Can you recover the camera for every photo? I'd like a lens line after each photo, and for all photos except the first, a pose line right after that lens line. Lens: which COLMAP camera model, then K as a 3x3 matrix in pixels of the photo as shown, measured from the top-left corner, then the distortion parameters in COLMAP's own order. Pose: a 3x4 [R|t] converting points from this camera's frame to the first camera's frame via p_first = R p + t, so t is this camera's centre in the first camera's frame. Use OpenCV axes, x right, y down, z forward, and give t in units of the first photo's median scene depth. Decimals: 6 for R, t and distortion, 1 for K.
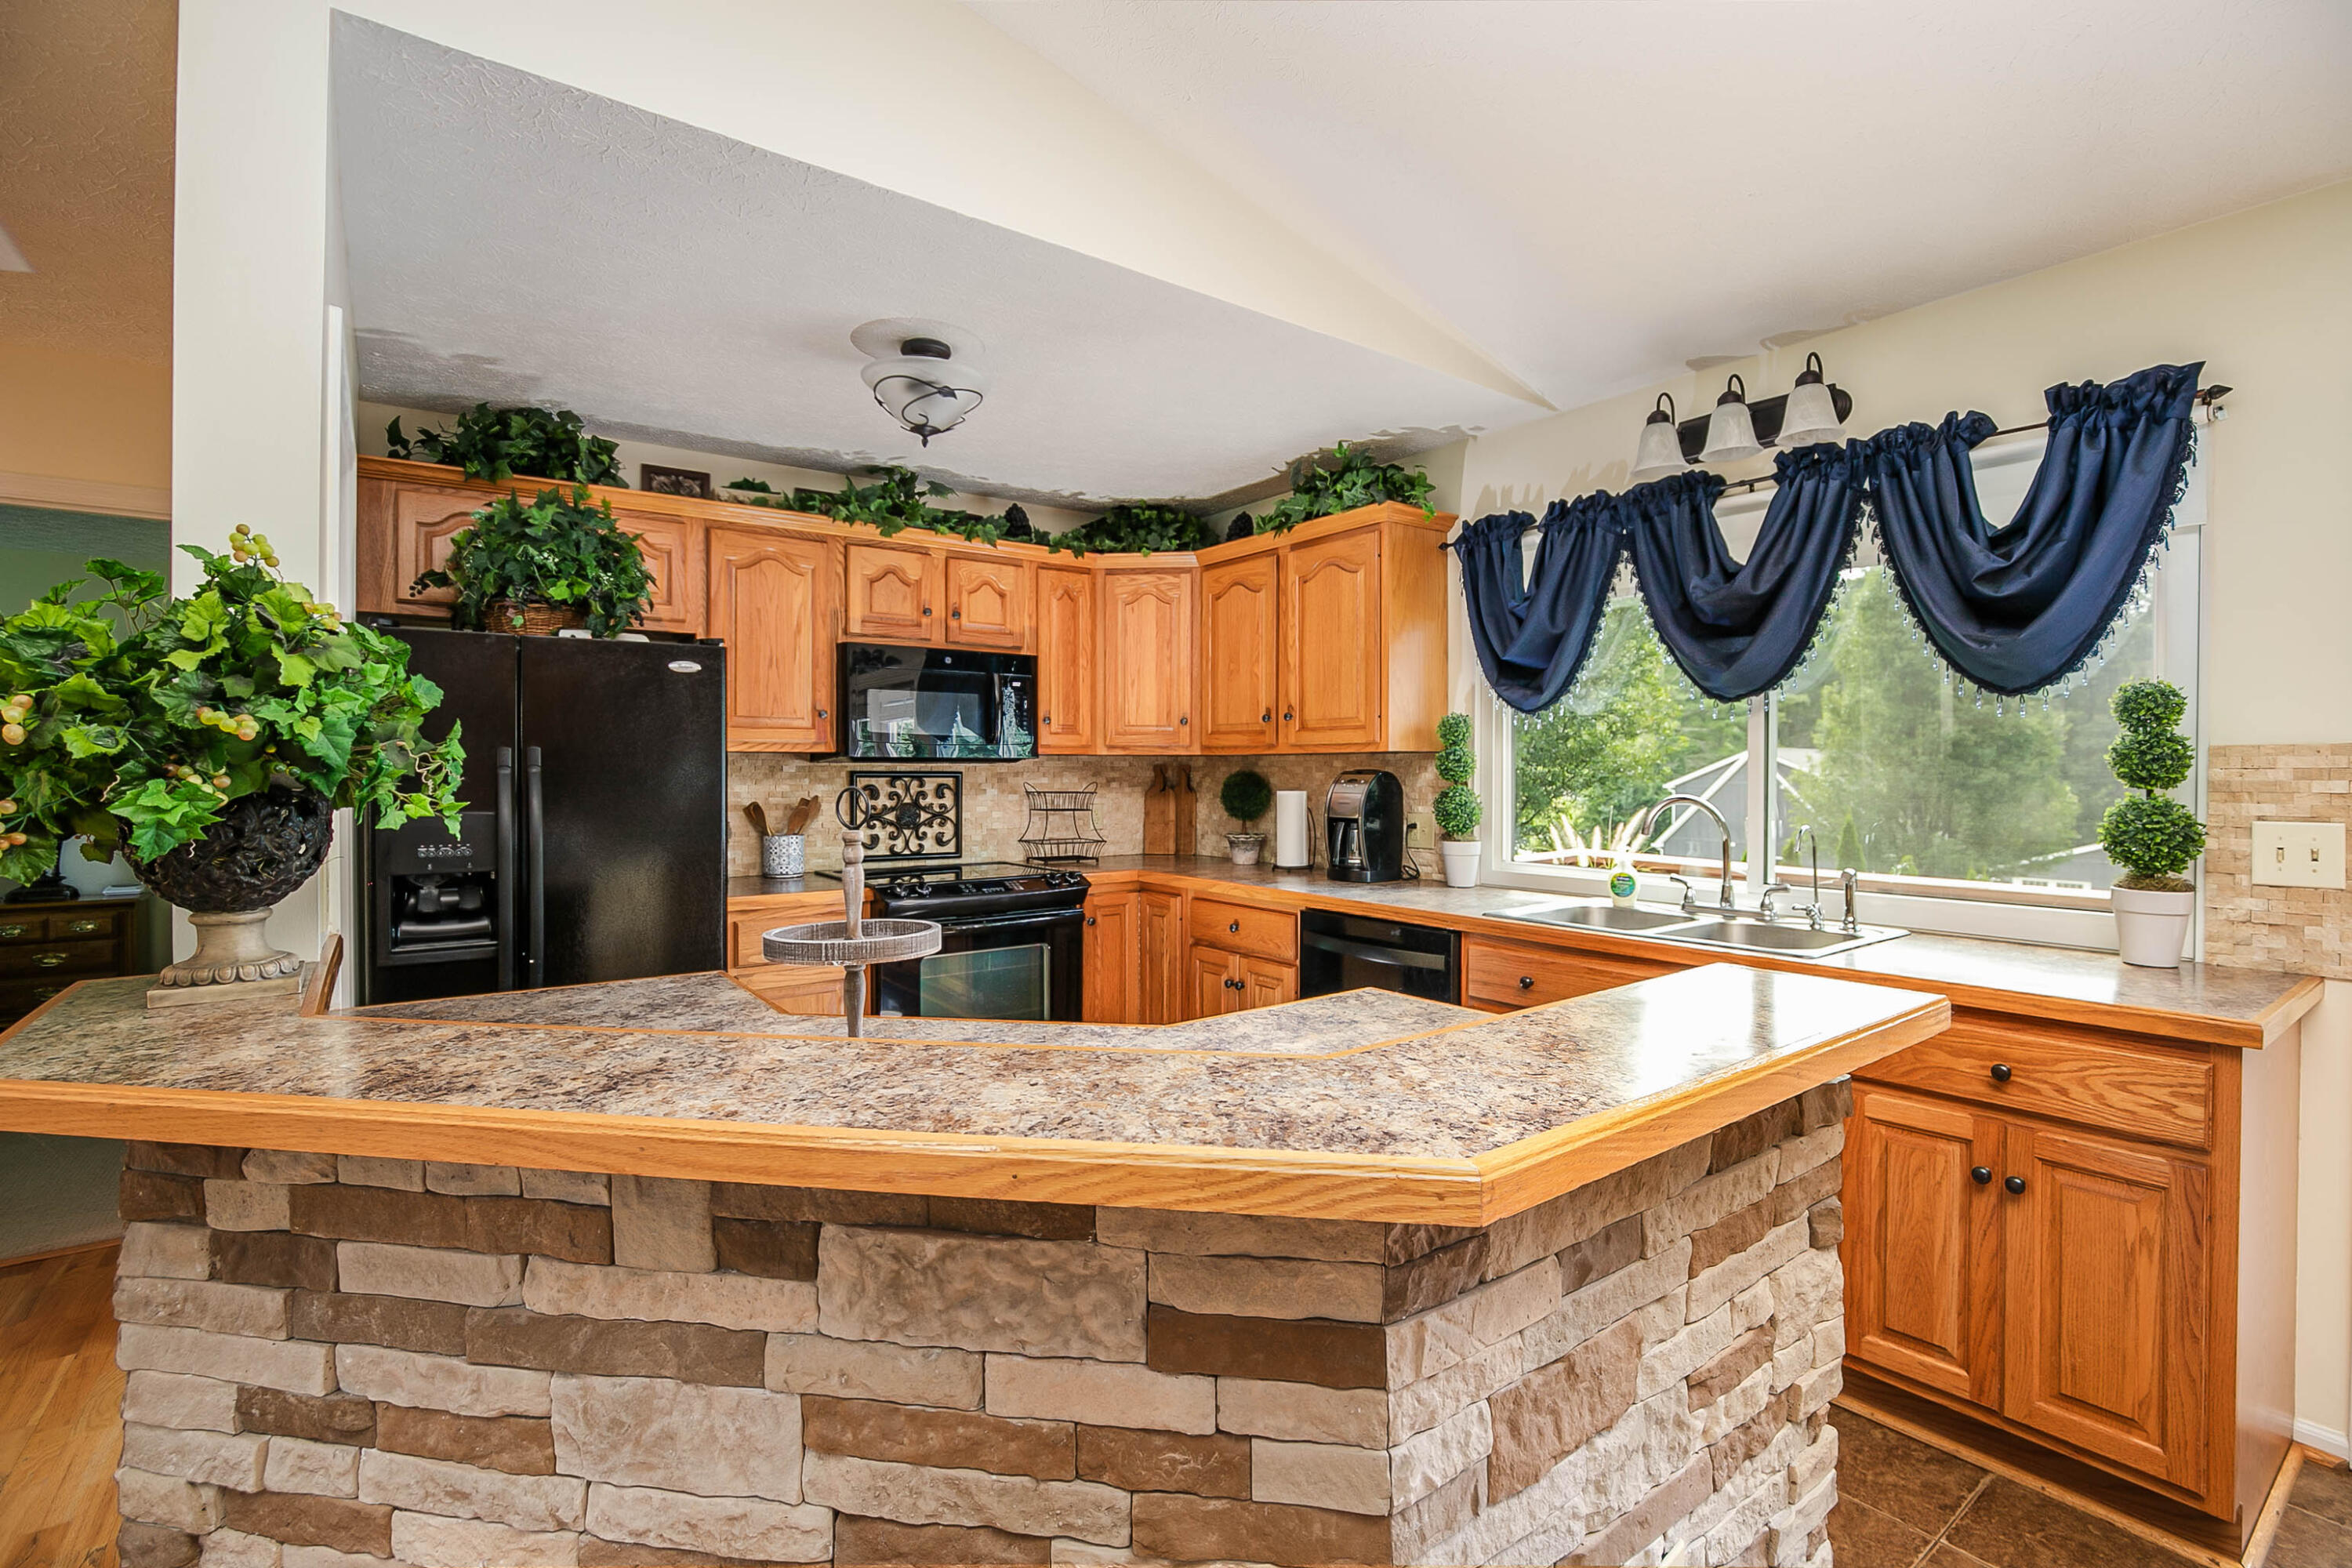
lens RADIAL K [[1074.6, 0, 1180.4], [0, 1074.6, 769.1], [0, 0, 1]] dist [-0.003534, 0.000496]
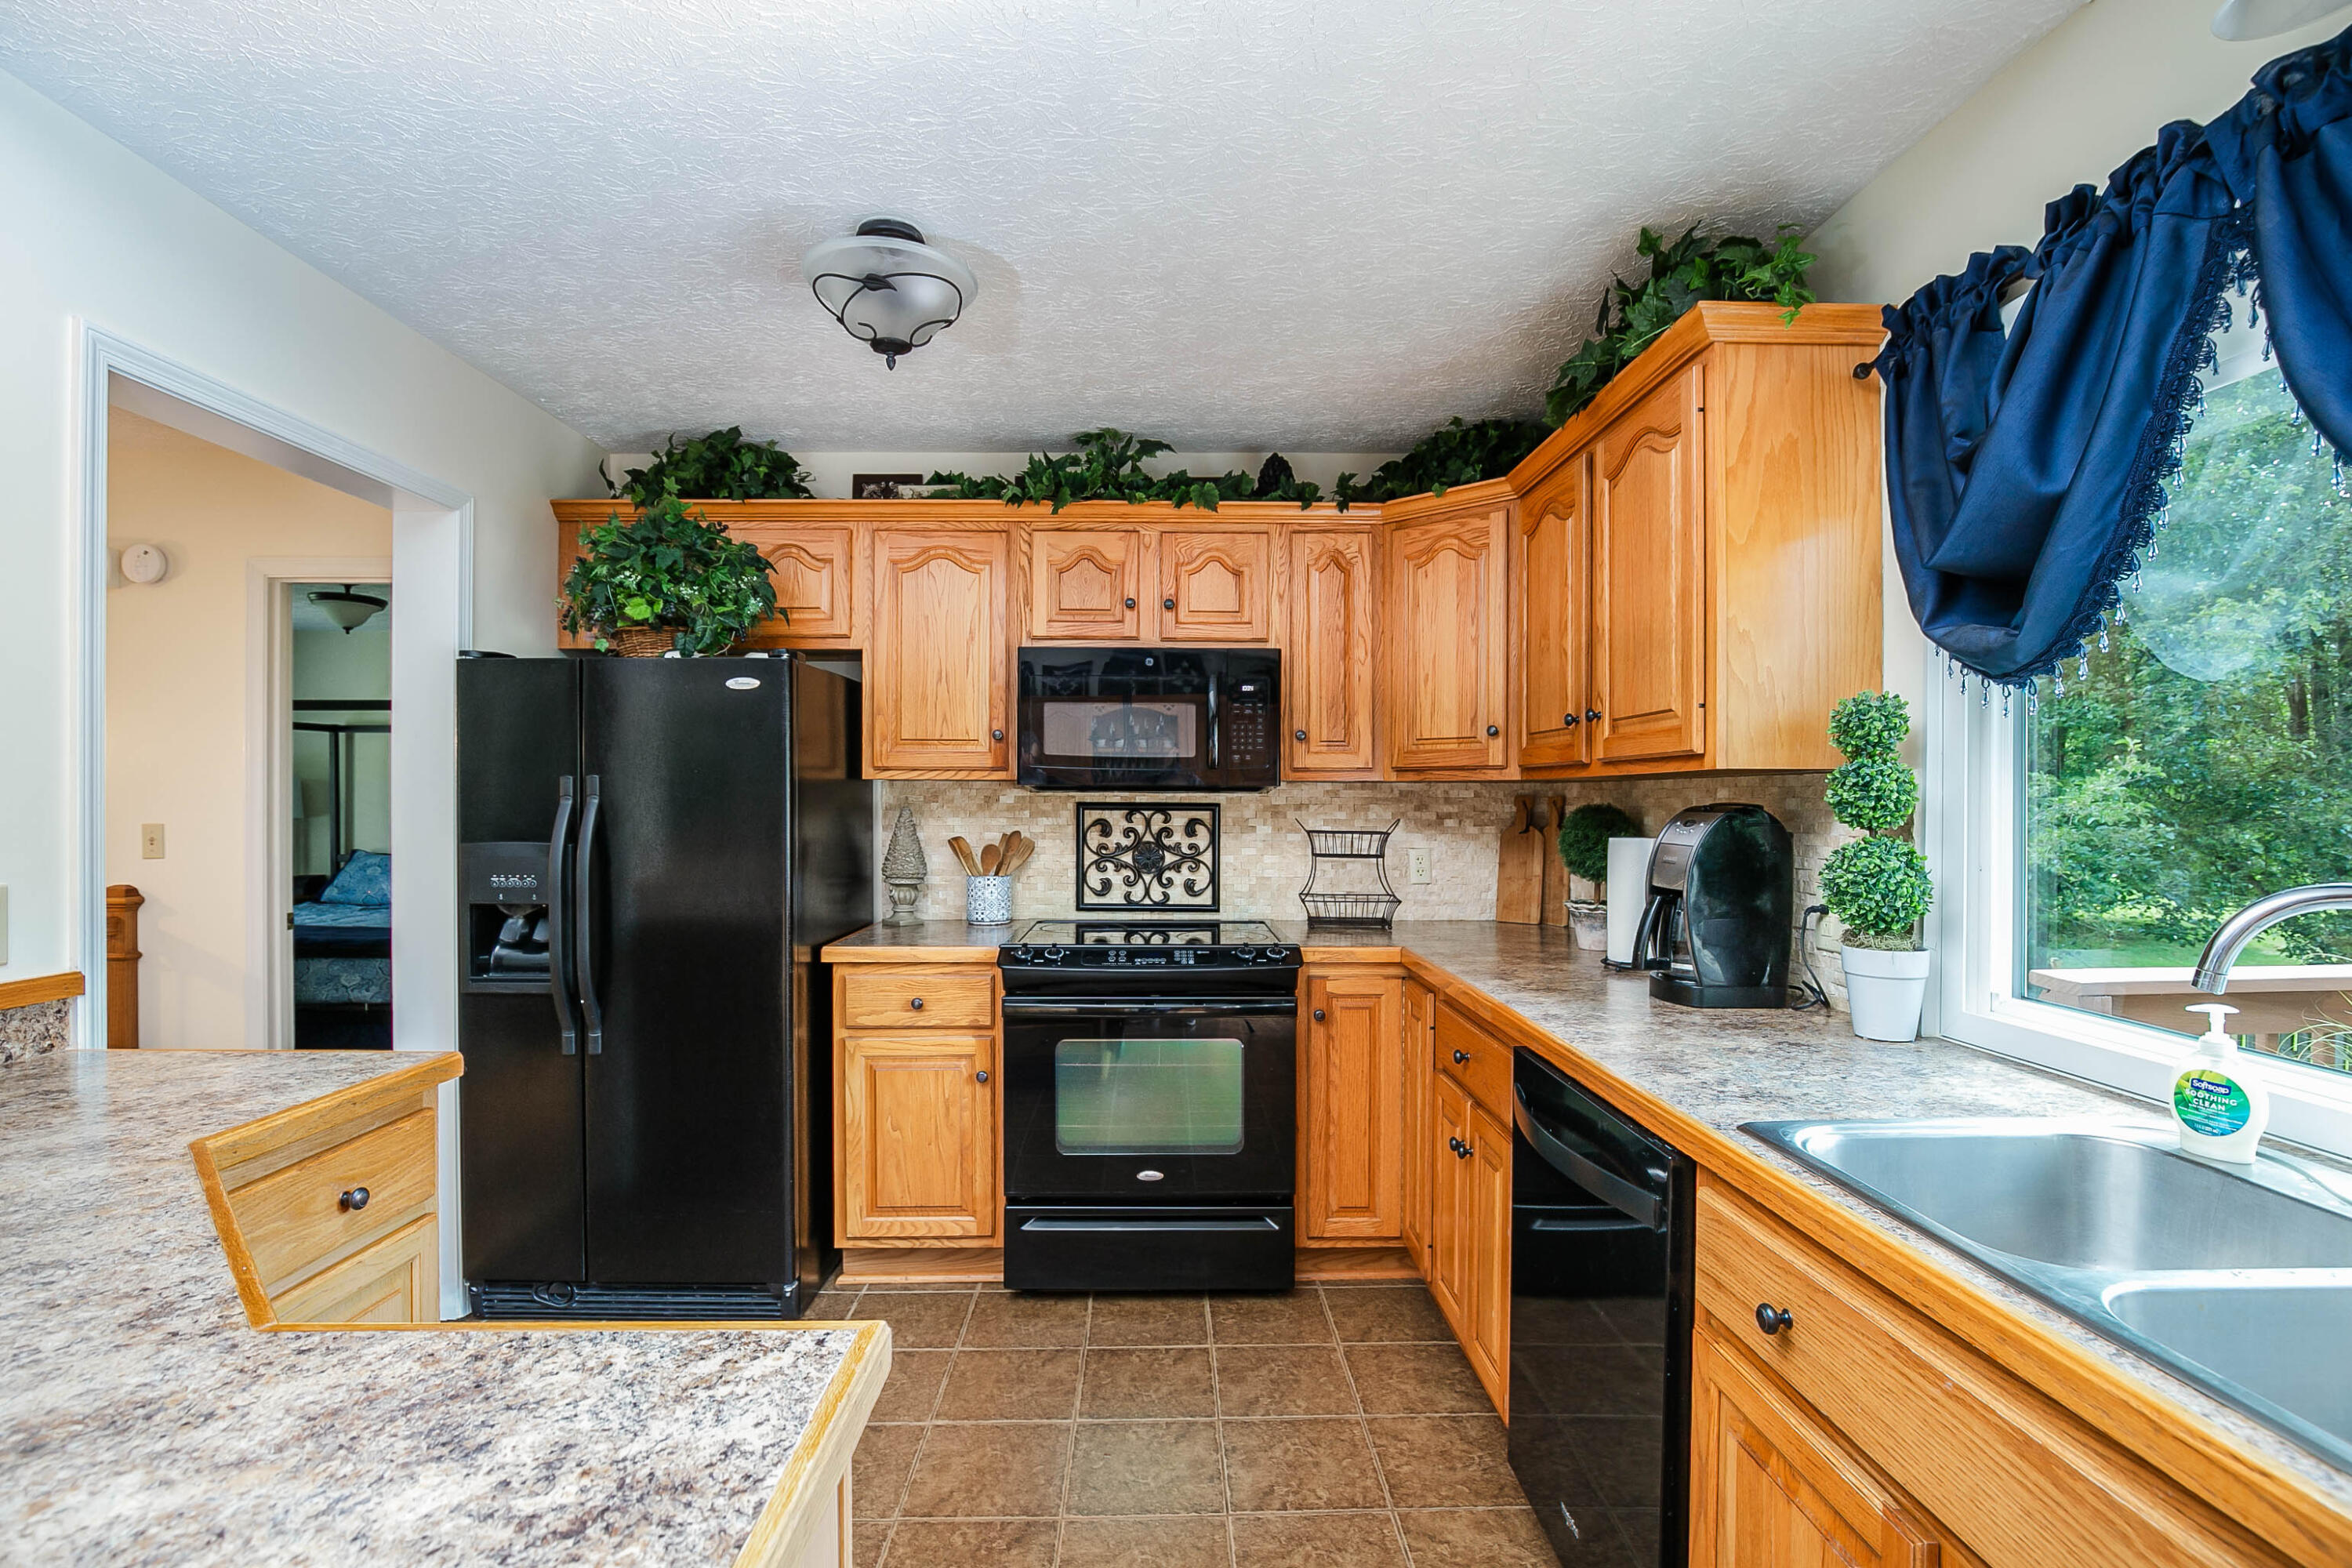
lens RADIAL K [[1096.7, 0, 1171.4], [0, 1096.7, 795.6], [0, 0, 1]] dist [-0.001718, -0.000170]
pose [[0.810912, 0.000811, -0.585168, 0.250355], [-0.003291, 0.999990, -0.003175, -0.000939], [0.585159, 0.004501, 0.810906, 0.337391]]
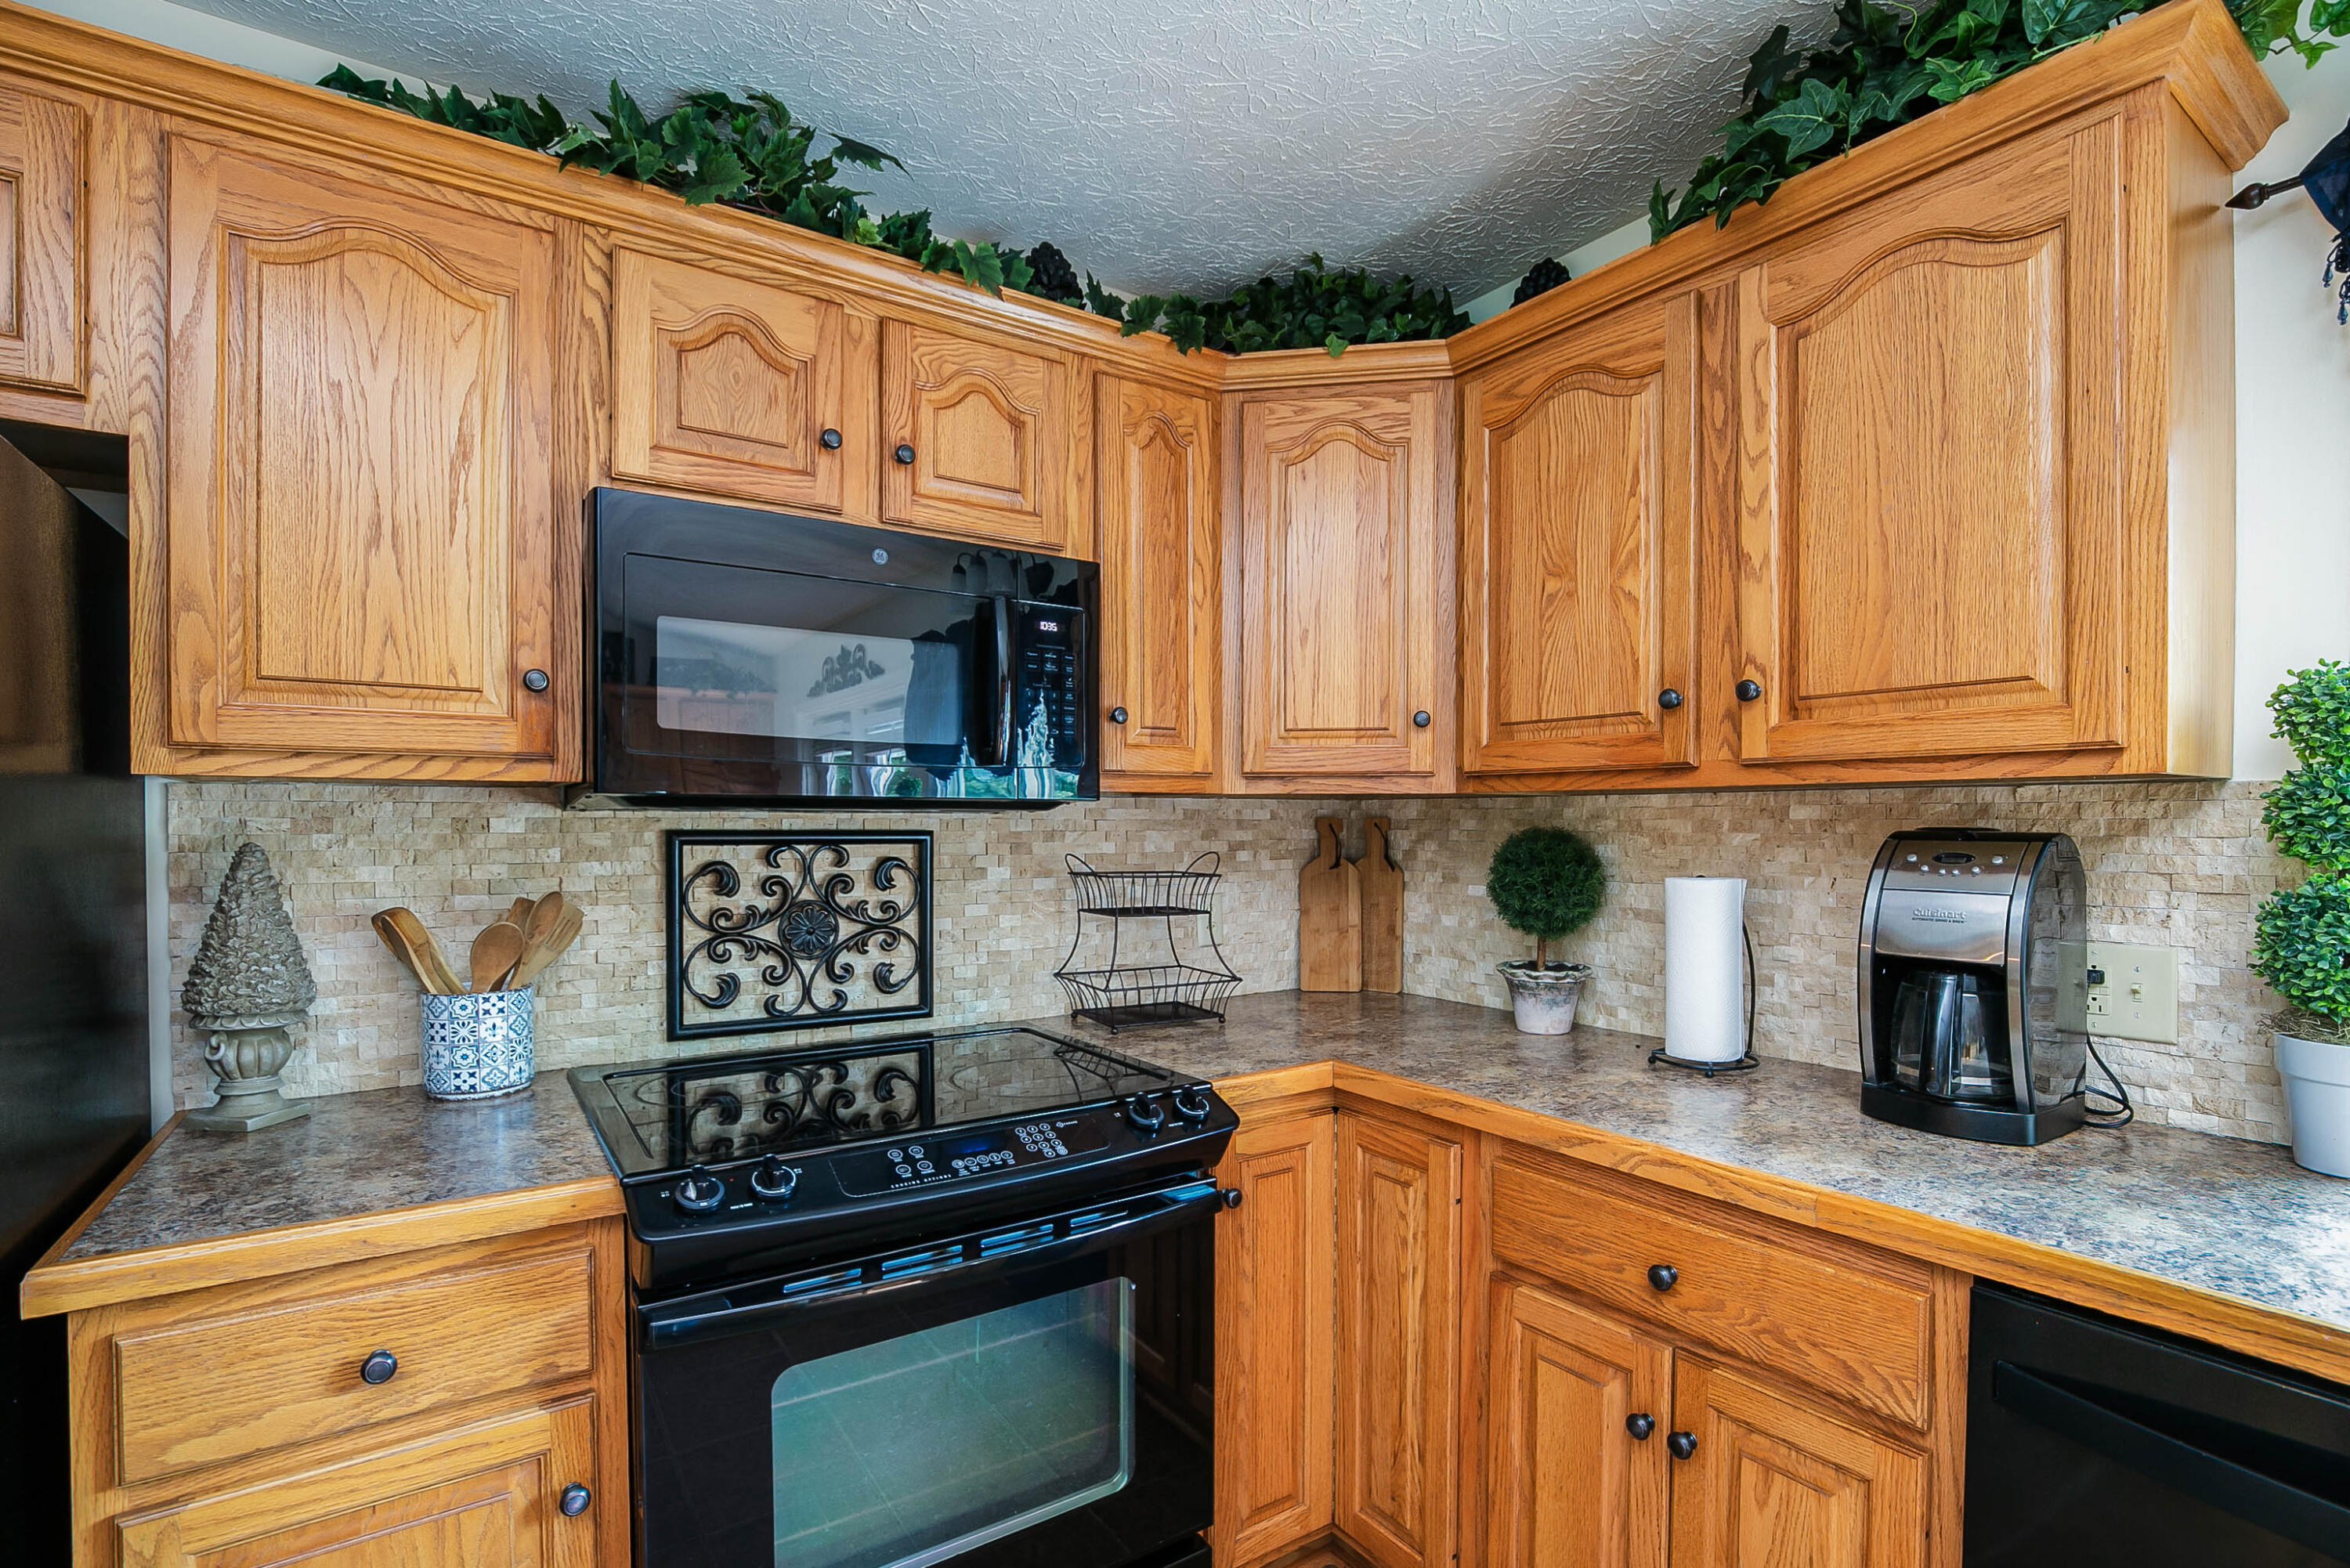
lens RADIAL K [[1099.8, 0, 1174.5], [0, 1099.8, 831.4], [0, 0, 1]] dist [-0.018360, 0.001555]
pose [[0.998997, 0.000403, -0.044786, -0.081675], [-0.000035, 0.999966, 0.008225, -0.001276], [0.044788, -0.008215, 0.998963, 0.555750]]
